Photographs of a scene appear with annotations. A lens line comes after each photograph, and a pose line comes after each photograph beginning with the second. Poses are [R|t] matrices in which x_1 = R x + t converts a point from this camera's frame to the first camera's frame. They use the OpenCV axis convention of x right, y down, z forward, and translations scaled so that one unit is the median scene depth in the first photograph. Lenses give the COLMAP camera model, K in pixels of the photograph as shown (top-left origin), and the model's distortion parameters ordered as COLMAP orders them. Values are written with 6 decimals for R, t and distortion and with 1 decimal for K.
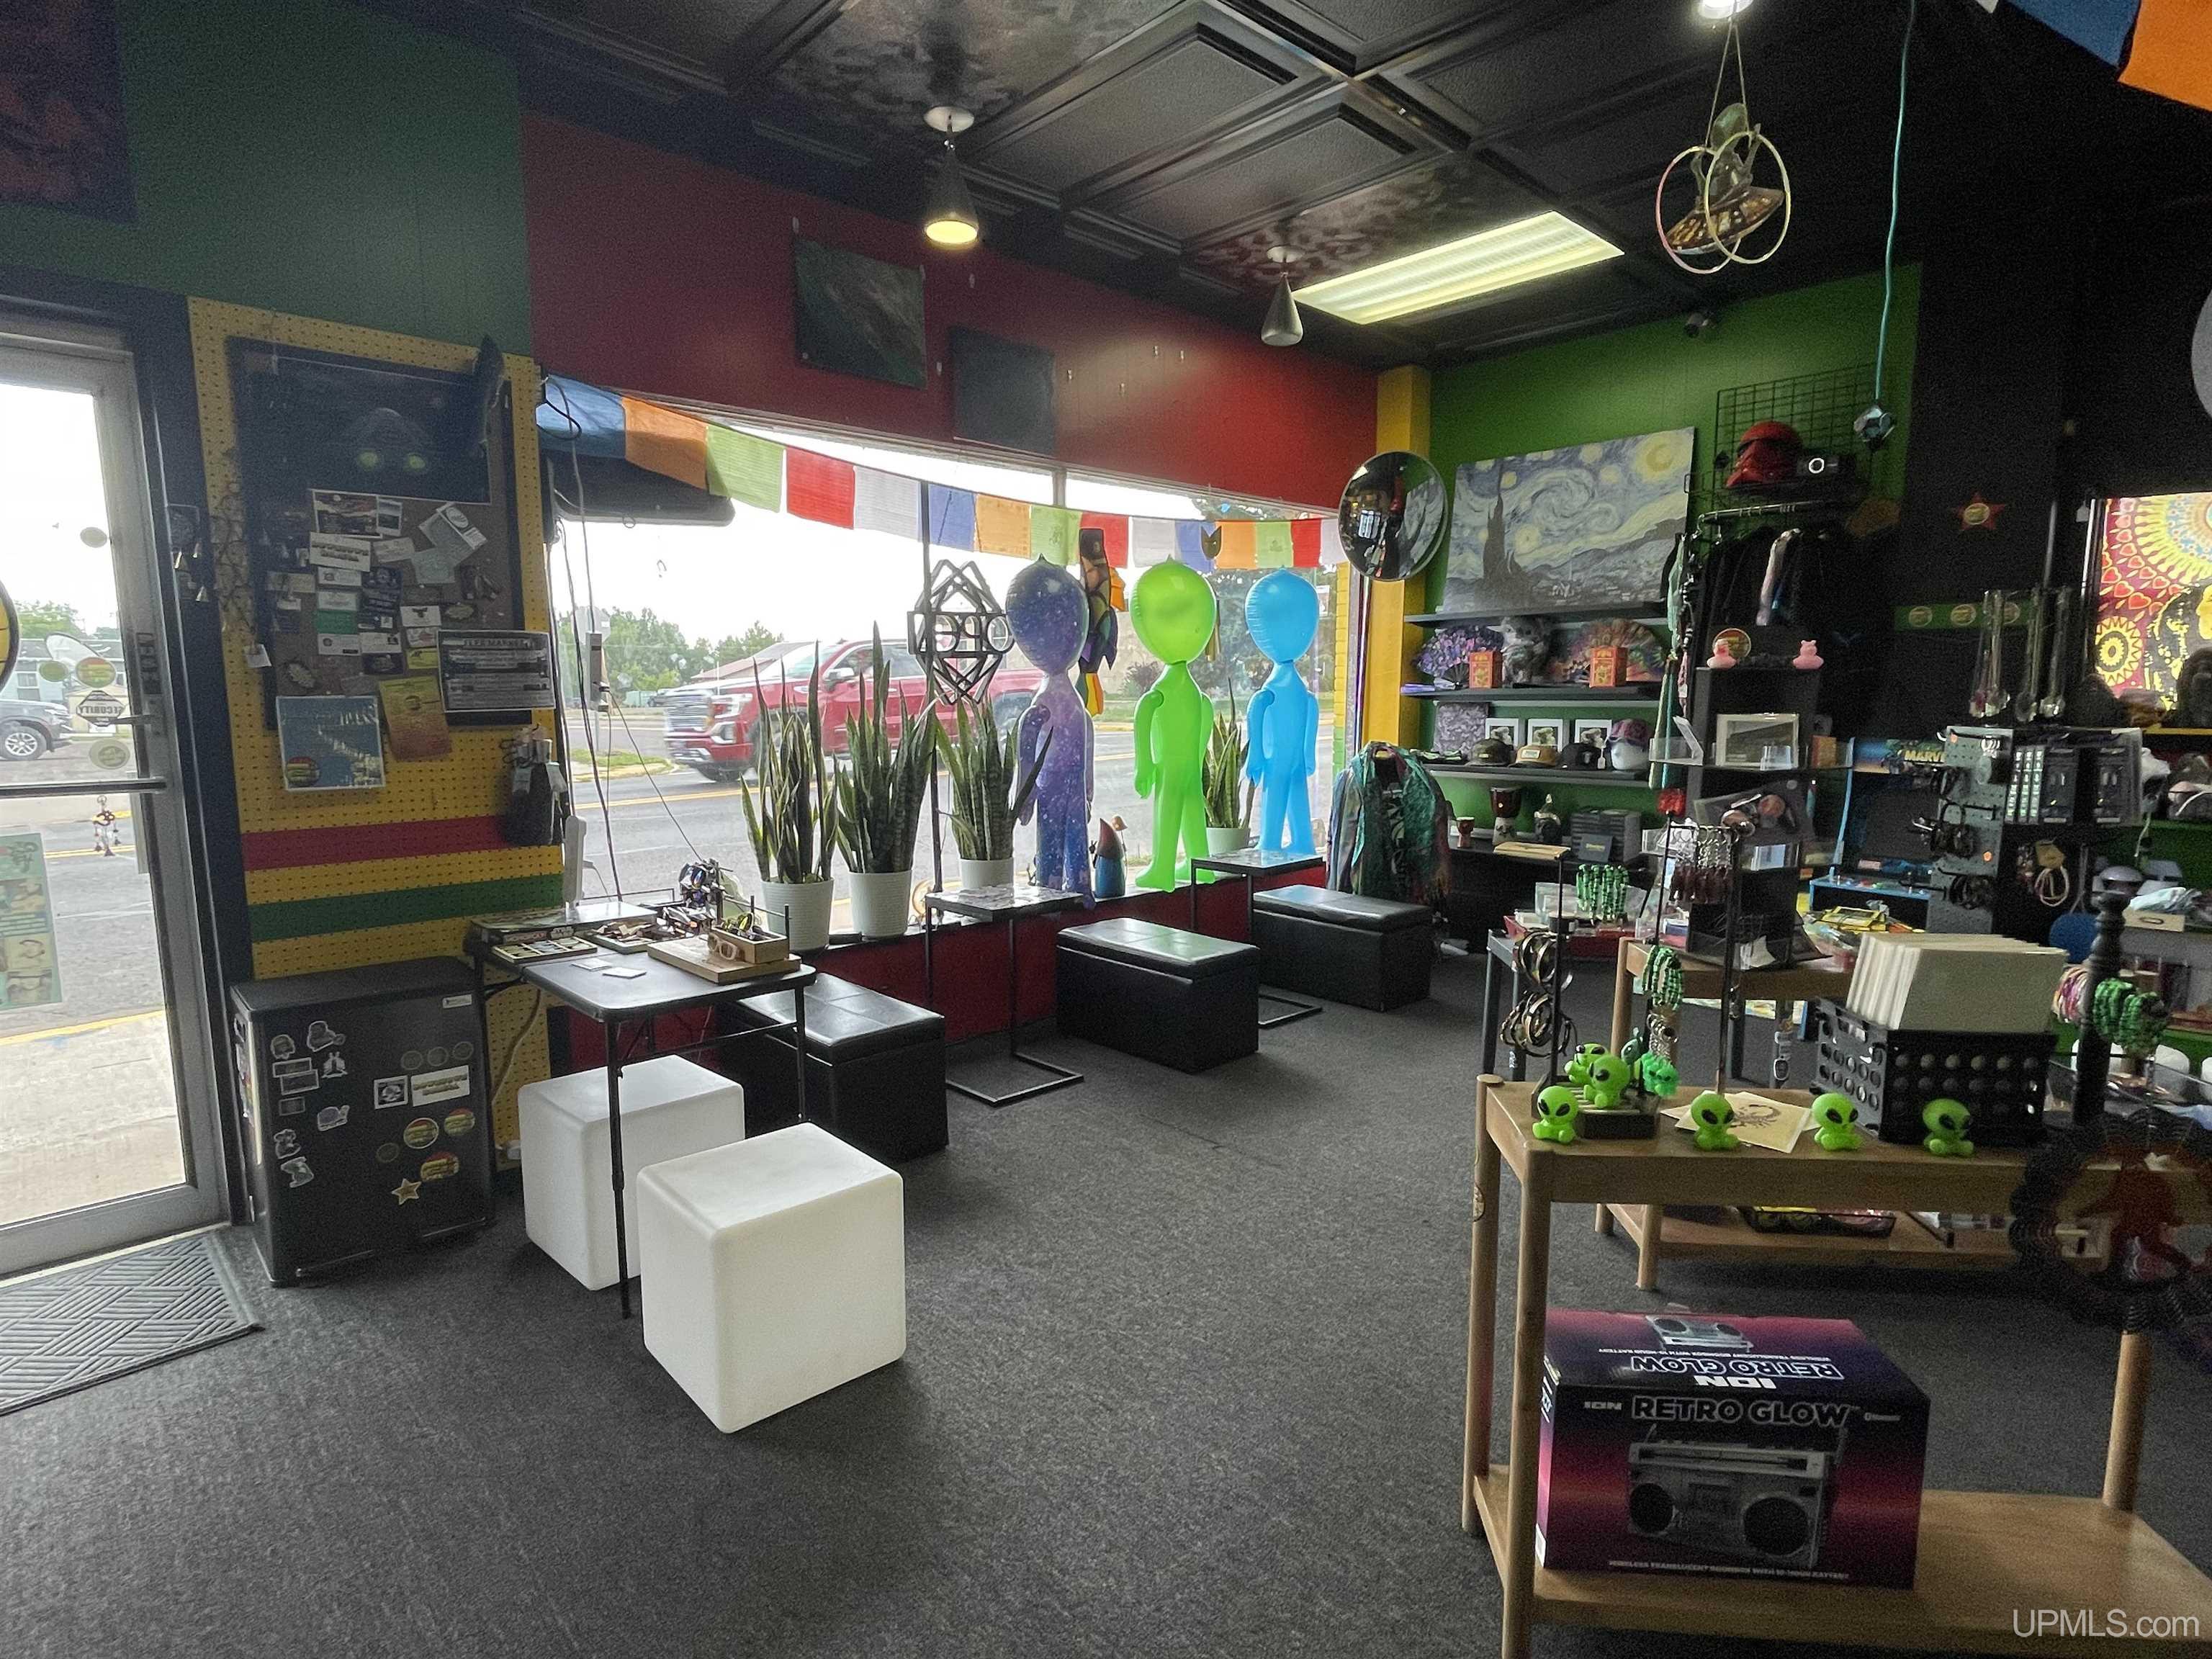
lens RADIAL K [[1147.0, 0, 1103.0], [0, 1147.0, 837.3], [0, 0, 1]] dist [-0.001433, -0.000042]
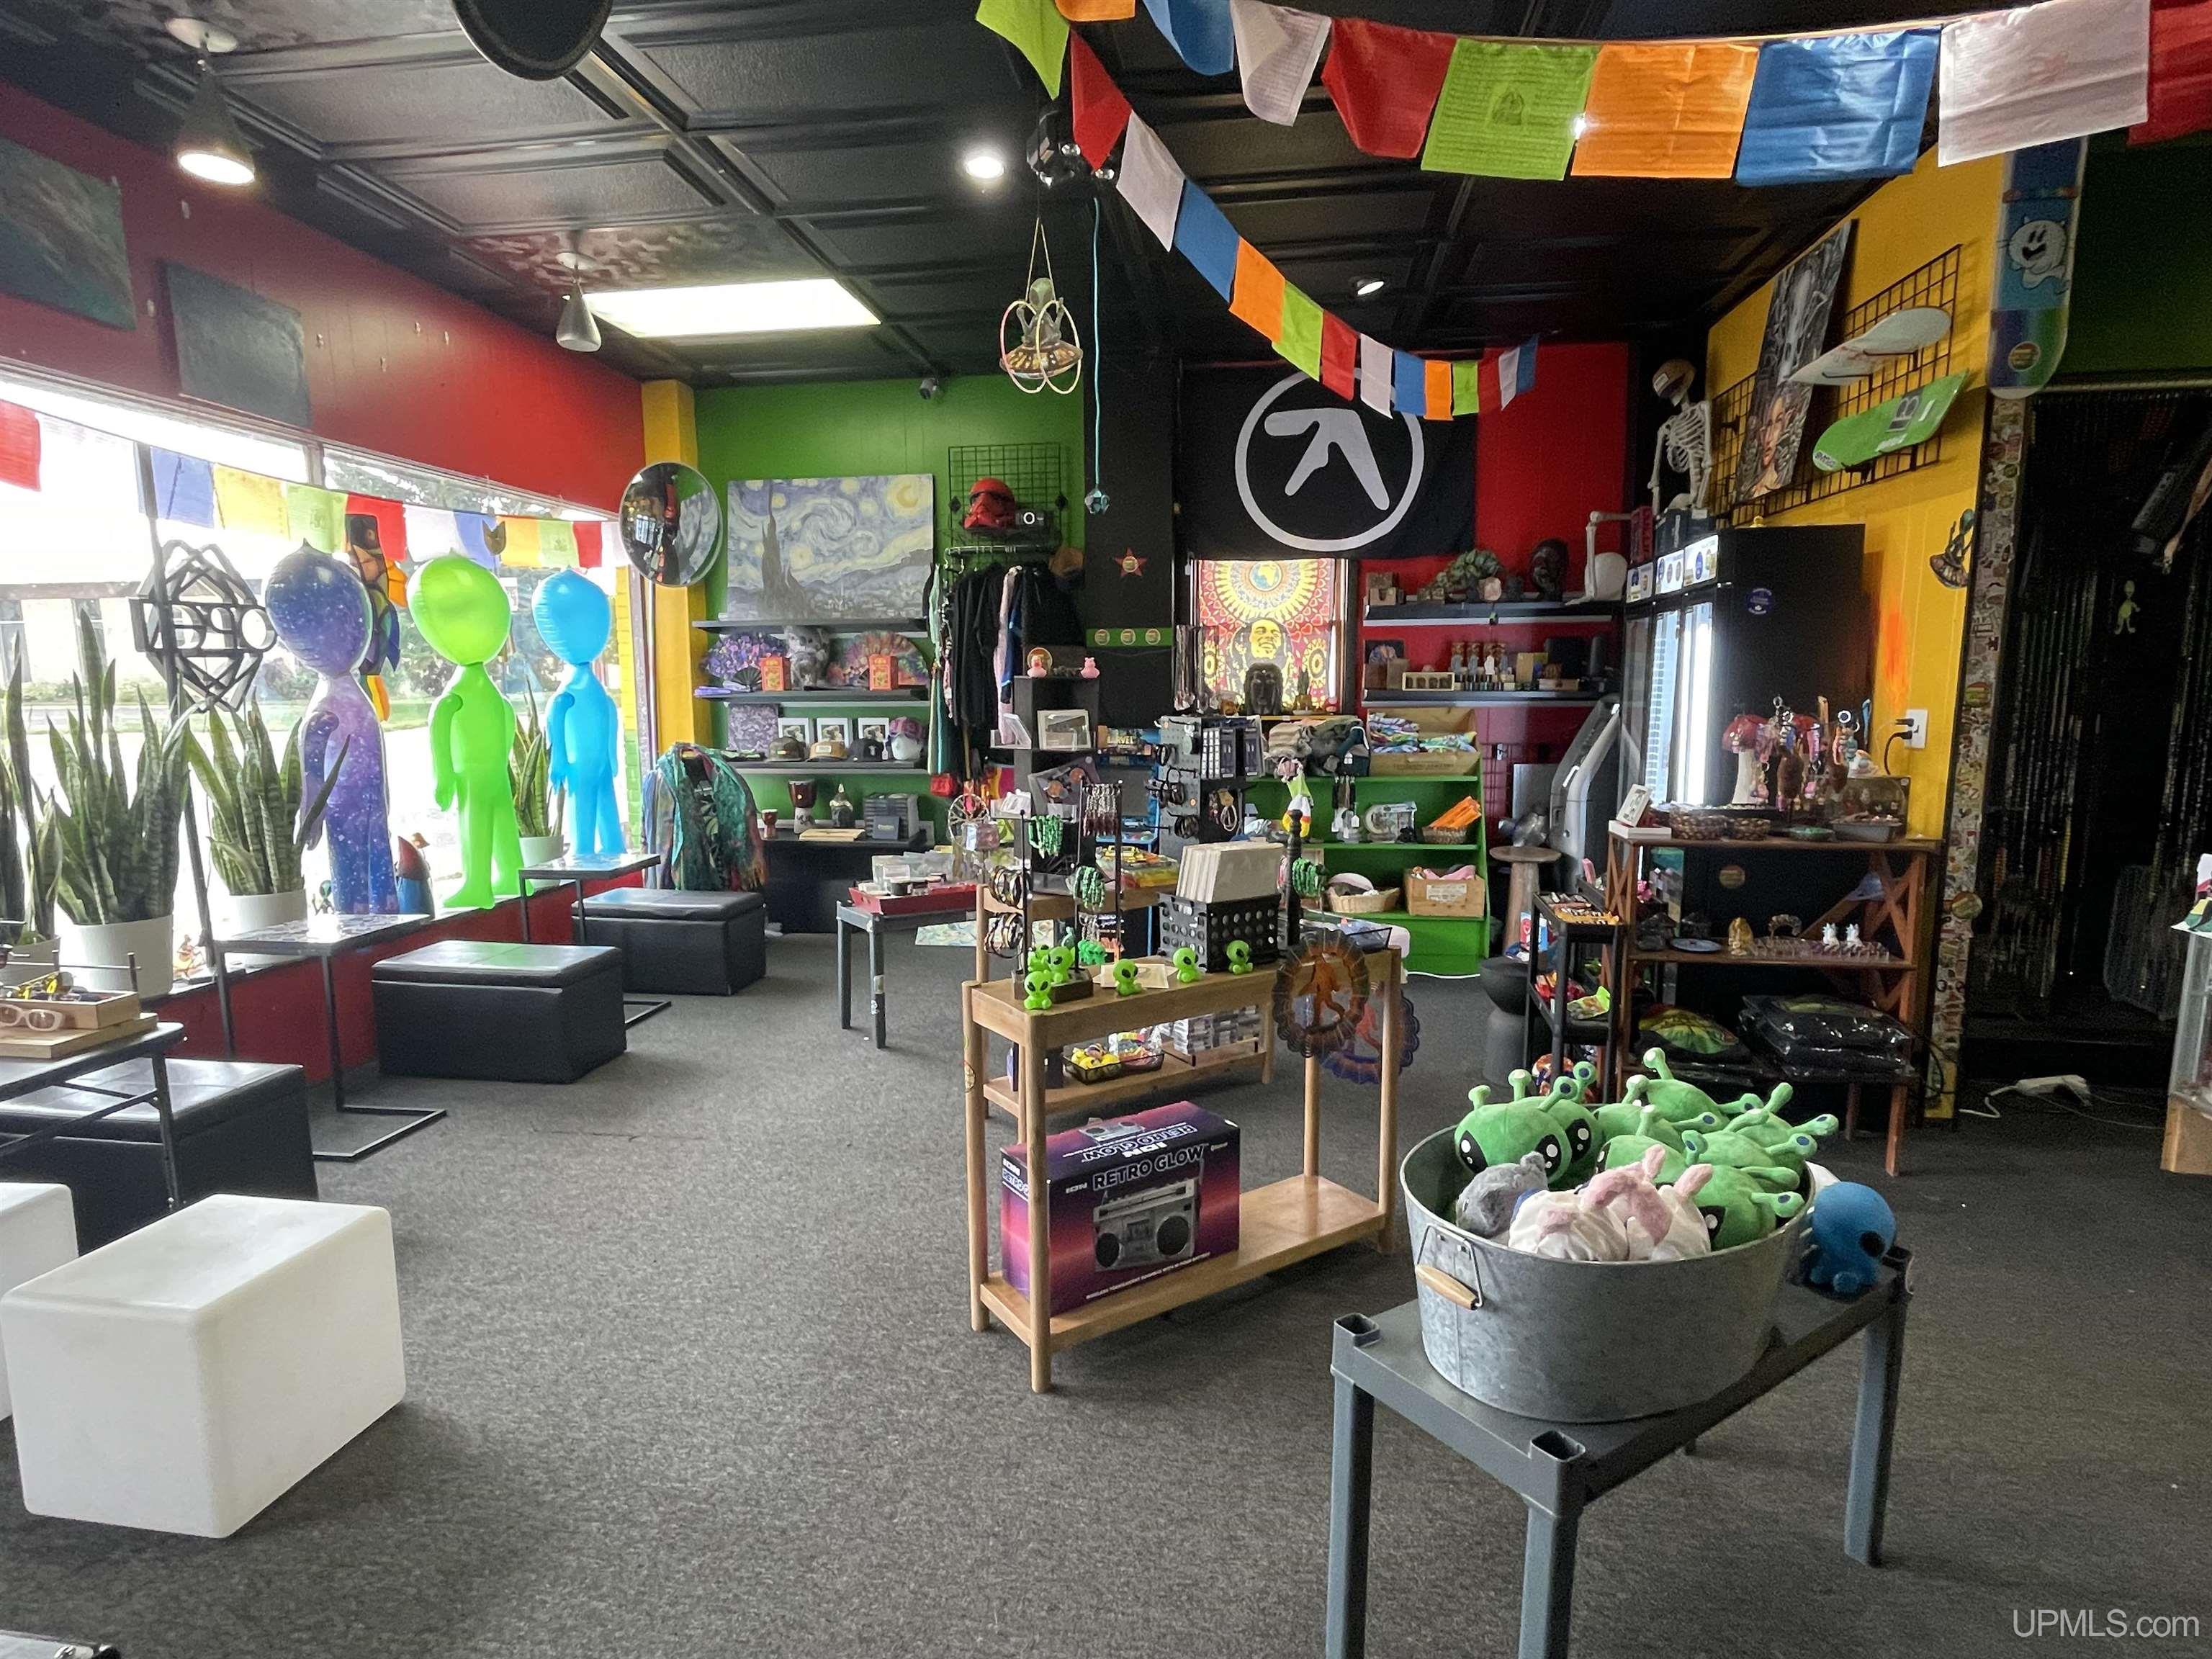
lens RADIAL K [[1147.0, 0, 1106.6], [0, 1147.0, 837.0], [0, 0, 1]] dist [-0.001433, -0.000042]
pose [[0.782144, -0.082191, 0.617653, -0.152479], [0.083262, 0.996159, 0.027123, 0.007283], [-0.617510, 0.030213, 0.785983, -0.067328]]
